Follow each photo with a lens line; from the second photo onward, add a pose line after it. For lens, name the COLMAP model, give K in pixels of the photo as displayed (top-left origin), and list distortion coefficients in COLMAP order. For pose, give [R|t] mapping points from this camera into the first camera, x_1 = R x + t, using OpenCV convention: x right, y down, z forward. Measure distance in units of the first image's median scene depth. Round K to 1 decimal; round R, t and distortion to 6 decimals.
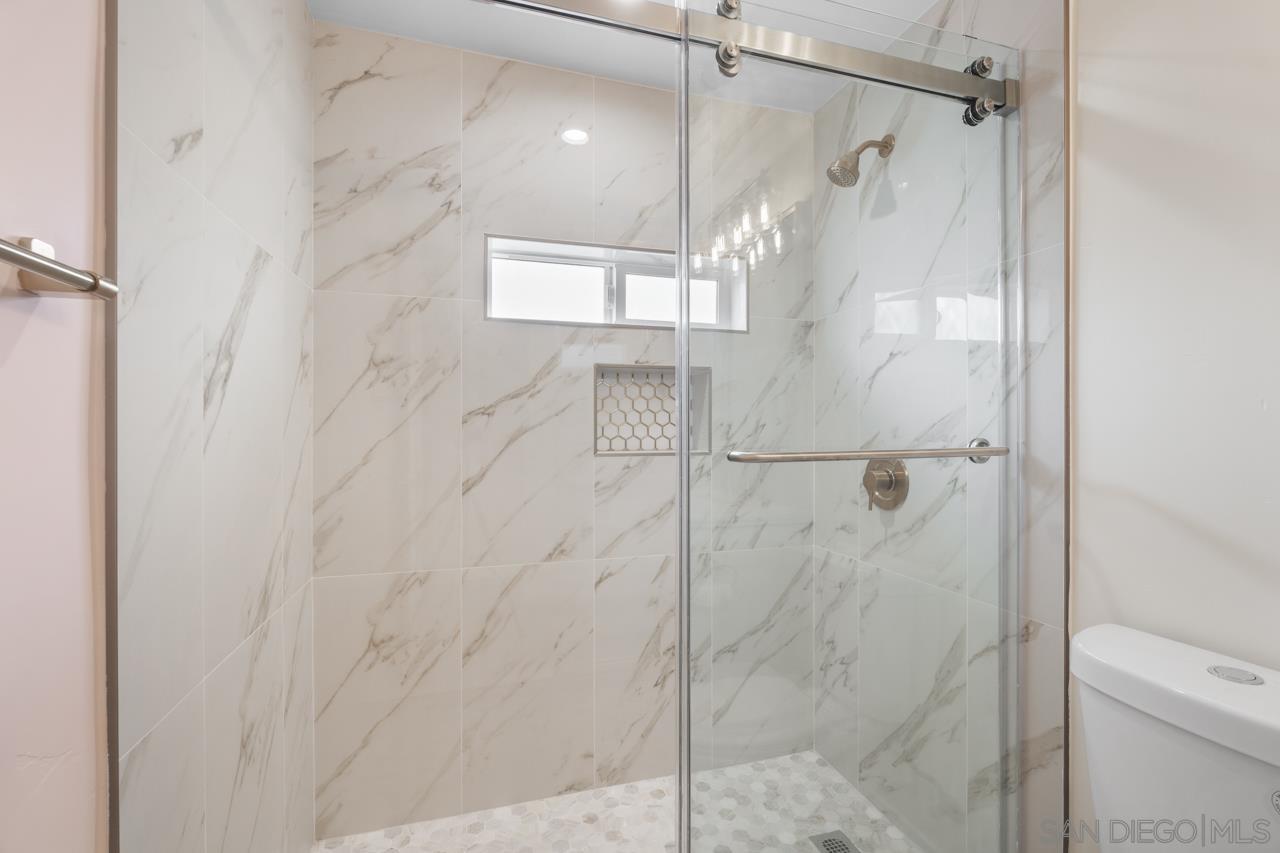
lens RADIAL K [[562.1, 0, 635.1], [0, 562.1, 426.4], [0, 0, 1]] dist [-0.002224, 0.000049]
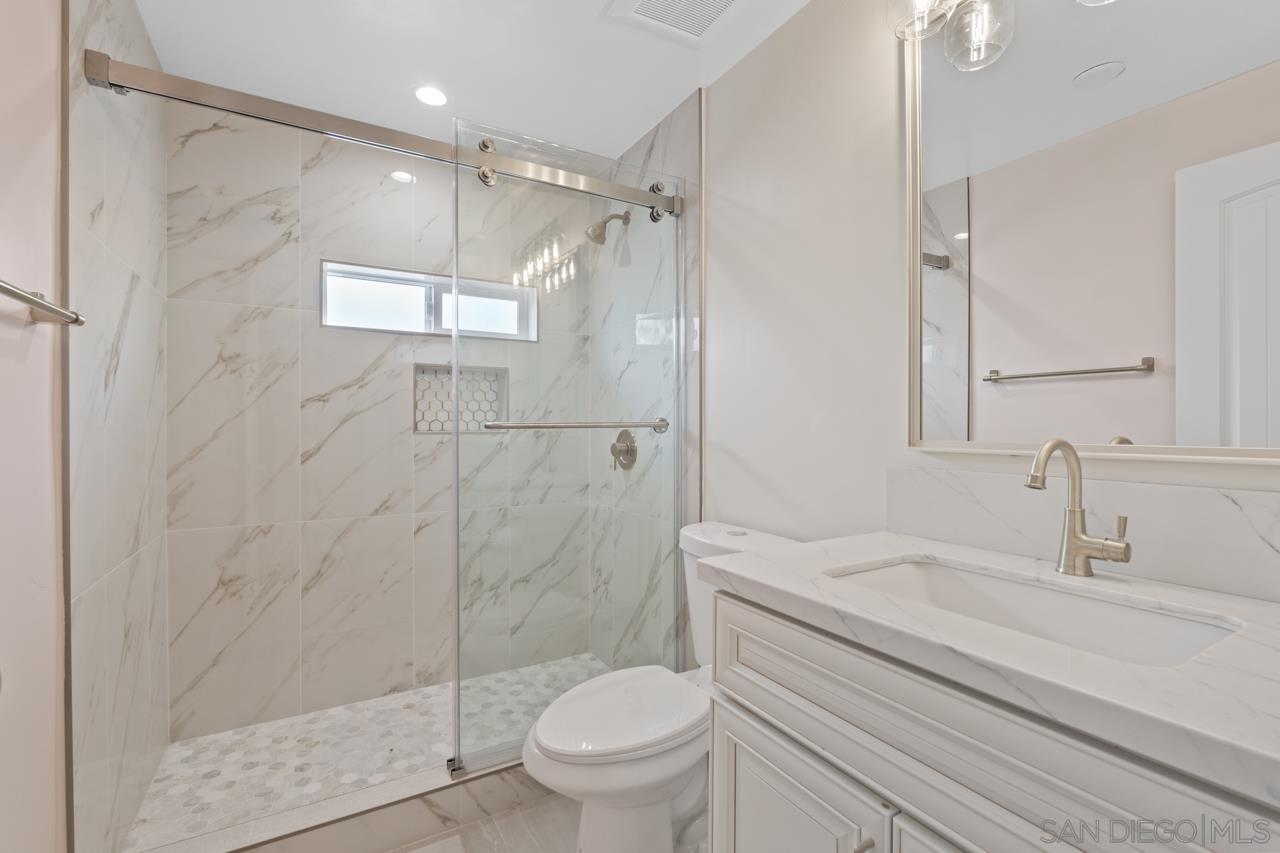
lens RADIAL K [[562.1, 0, 635.1], [0, 562.1, 426.4], [0, 0, 1]] dist [-0.002224, 0.000049]
pose [[0.971301, 0.000642, 0.237852, 0.126772], [-0.002241, 0.999977, 0.006451, 0.027822], [-0.237843, -0.006798, 0.971280, -0.421204]]
